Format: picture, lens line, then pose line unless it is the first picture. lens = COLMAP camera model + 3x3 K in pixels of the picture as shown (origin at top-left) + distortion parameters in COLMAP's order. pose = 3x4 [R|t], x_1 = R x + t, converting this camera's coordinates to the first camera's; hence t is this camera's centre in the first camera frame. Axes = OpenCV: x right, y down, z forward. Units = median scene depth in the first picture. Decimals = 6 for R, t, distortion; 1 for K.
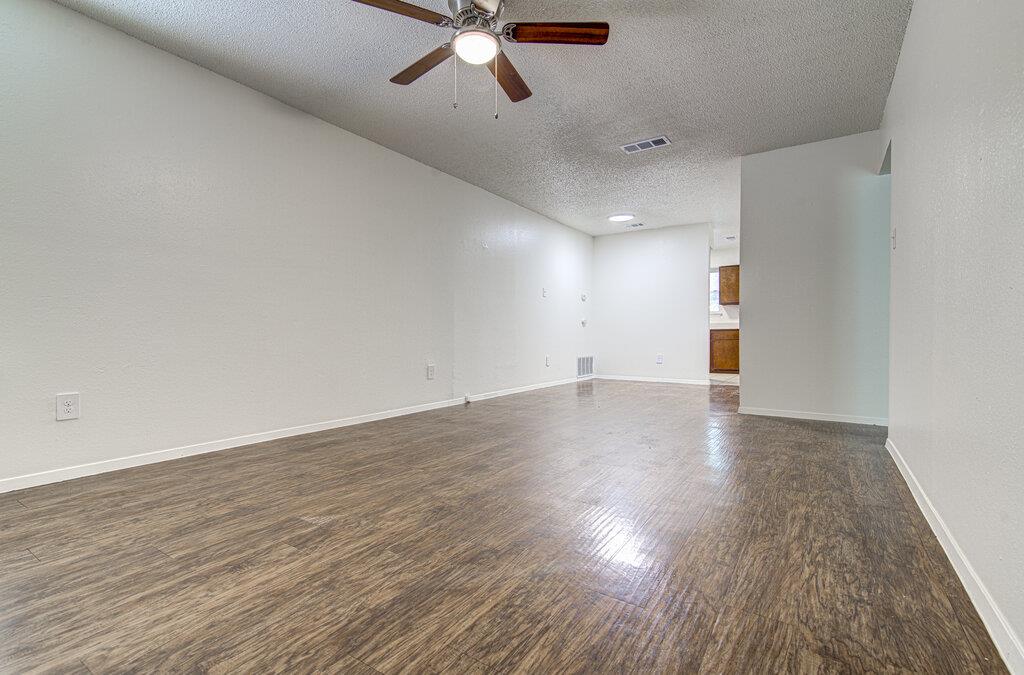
lens RADIAL K [[473.2, 0, 508.5], [0, 473.2, 335.4], [0, 0, 1]] dist [0.014377, -0.001605]
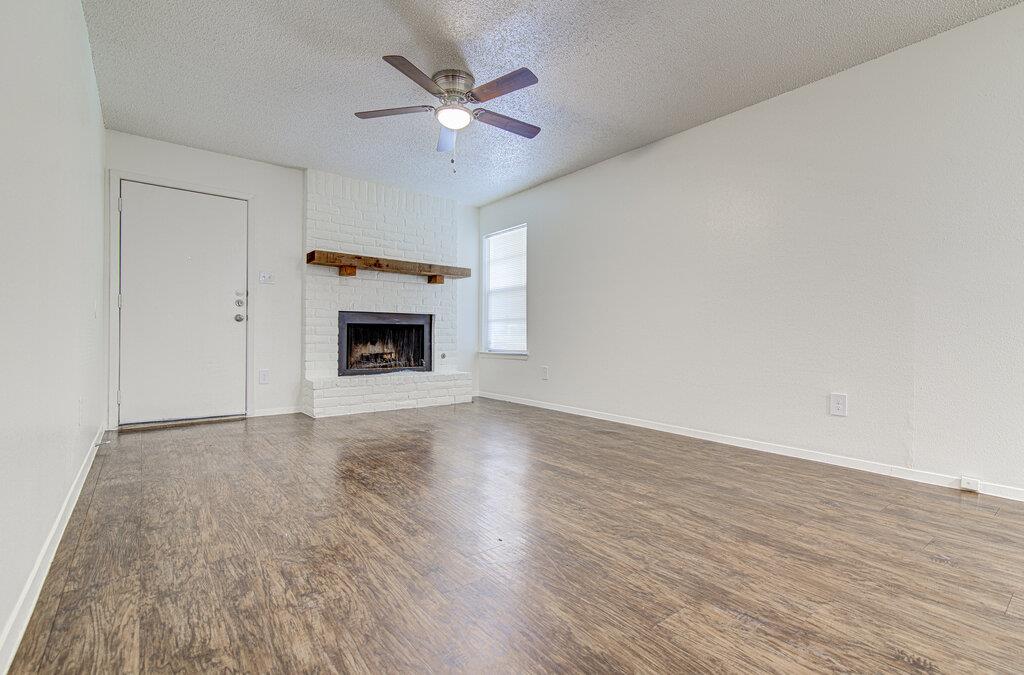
lens RADIAL K [[473.2, 0, 509.7], [0, 473.2, 340.8], [0, 0, 1]] dist [0.014377, -0.001605]
pose [[-0.325716, 0.001542, -0.945466, 1.207048], [-0.013047, 0.999896, 0.006126, -0.006744], [0.945378, 0.014331, -0.325662, 1.729898]]
